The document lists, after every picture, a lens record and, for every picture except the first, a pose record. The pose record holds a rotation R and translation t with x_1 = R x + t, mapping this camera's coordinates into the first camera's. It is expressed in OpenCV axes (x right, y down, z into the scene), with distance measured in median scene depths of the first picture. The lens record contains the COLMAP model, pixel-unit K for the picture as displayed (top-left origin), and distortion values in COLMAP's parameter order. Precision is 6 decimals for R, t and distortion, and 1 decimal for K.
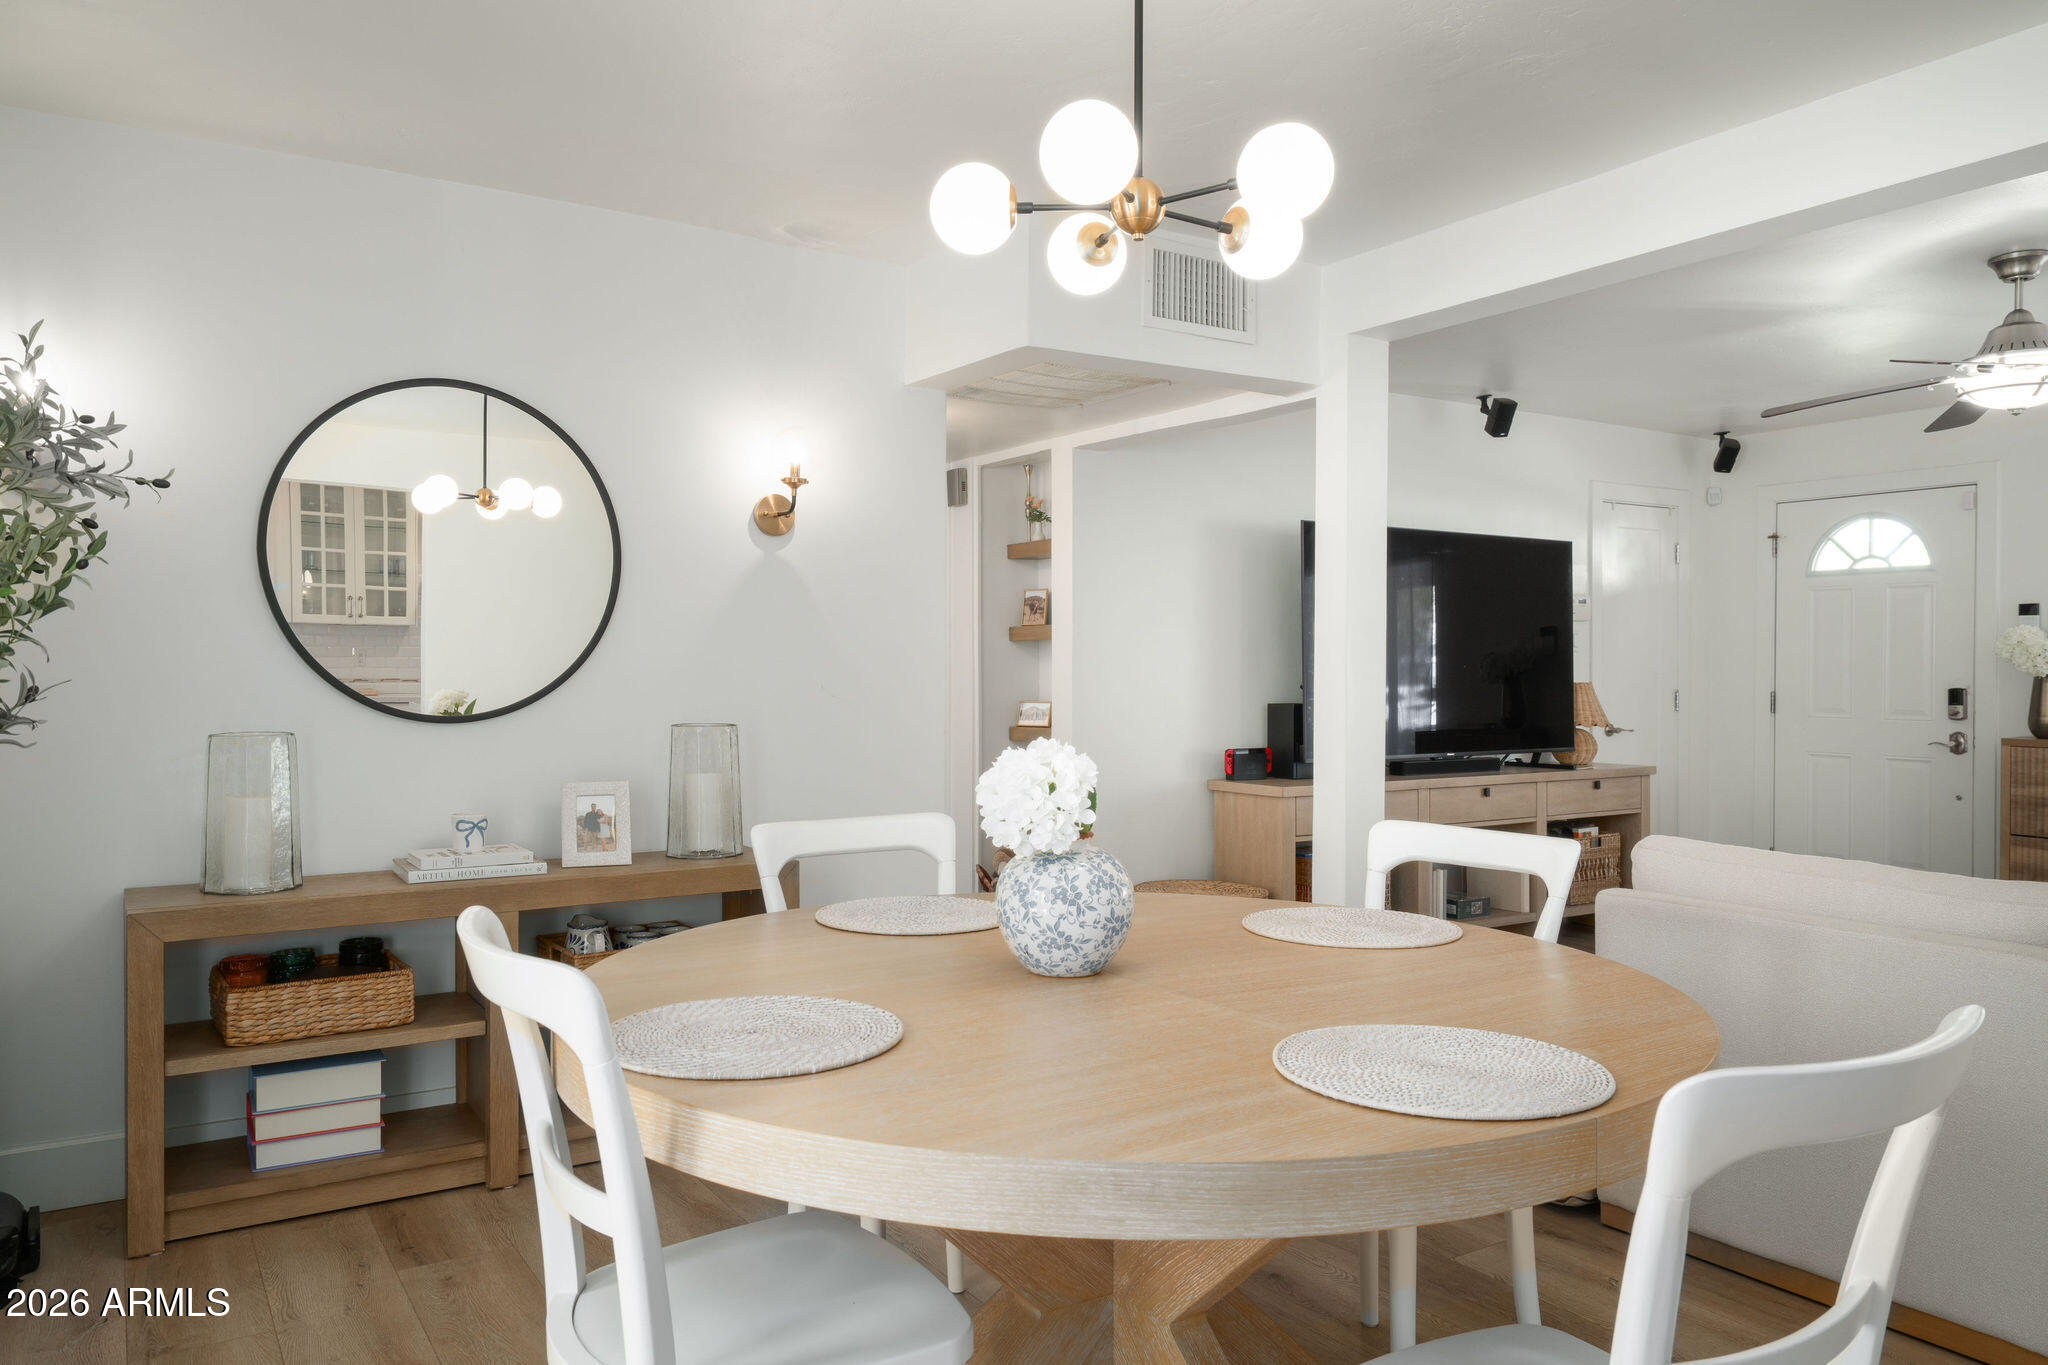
lens RADIAL K [[1439.1, 0, 1021.2], [0, 1439.1, 681.5], [0, 0, 1]] dist [0.017090, 0.002269]
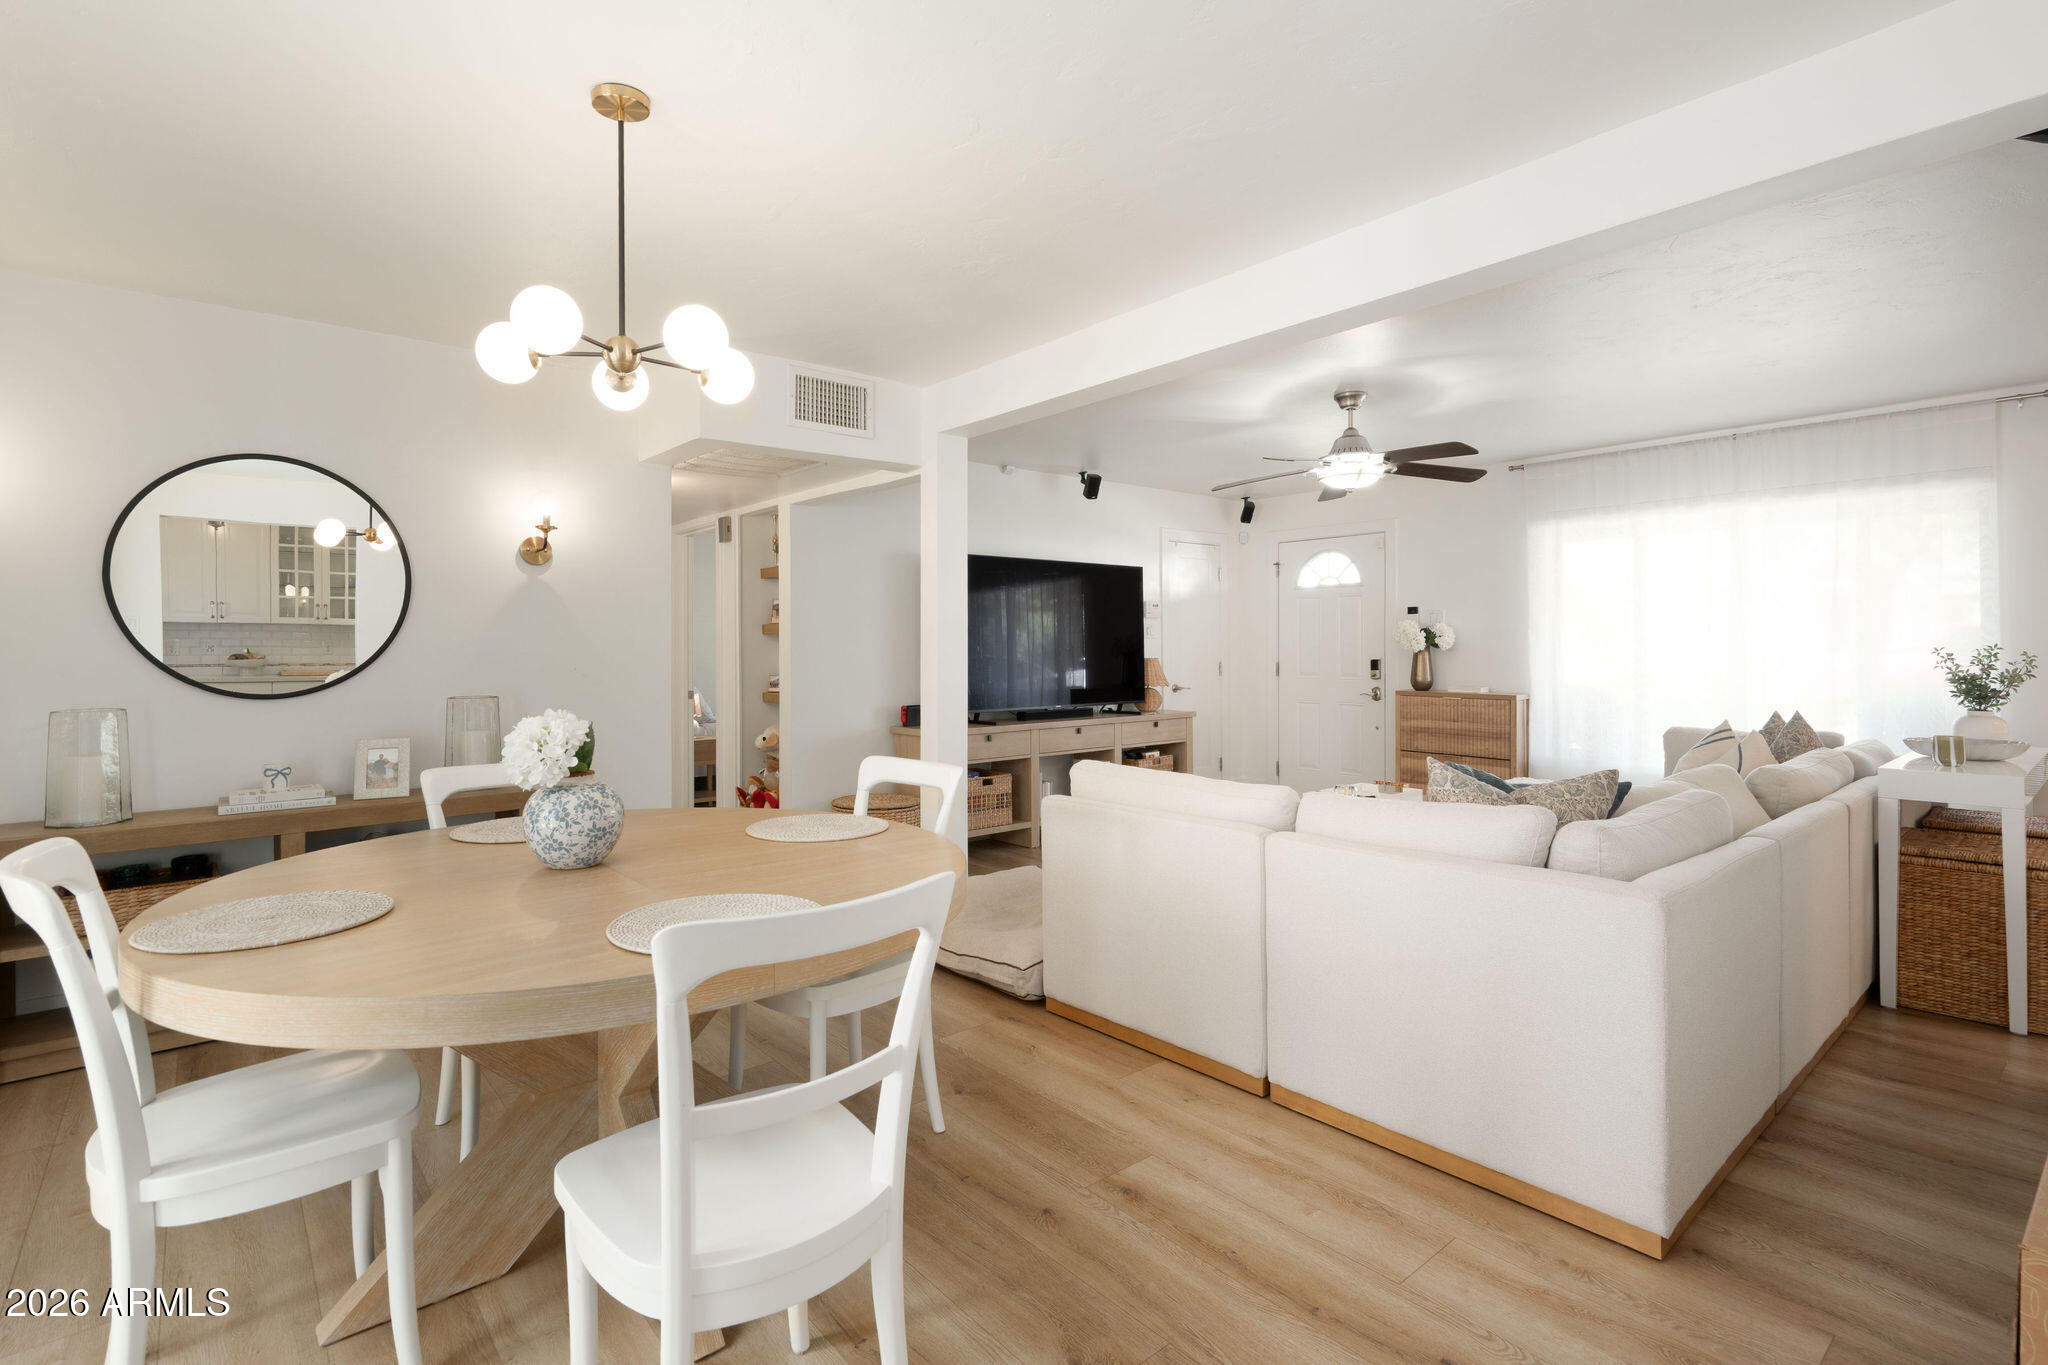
lens RADIAL K [[976.3, 0, 1044.9], [0, 976.3, 646.8], [0, 0, 1]] dist [0.002161, 0.001335]
pose [[0.992012, -0.009008, 0.125820, 0.201148], [0.010114, 0.999916, -0.008155, -0.005882], [-0.125736, 0.009362, 0.992020, -0.033485]]
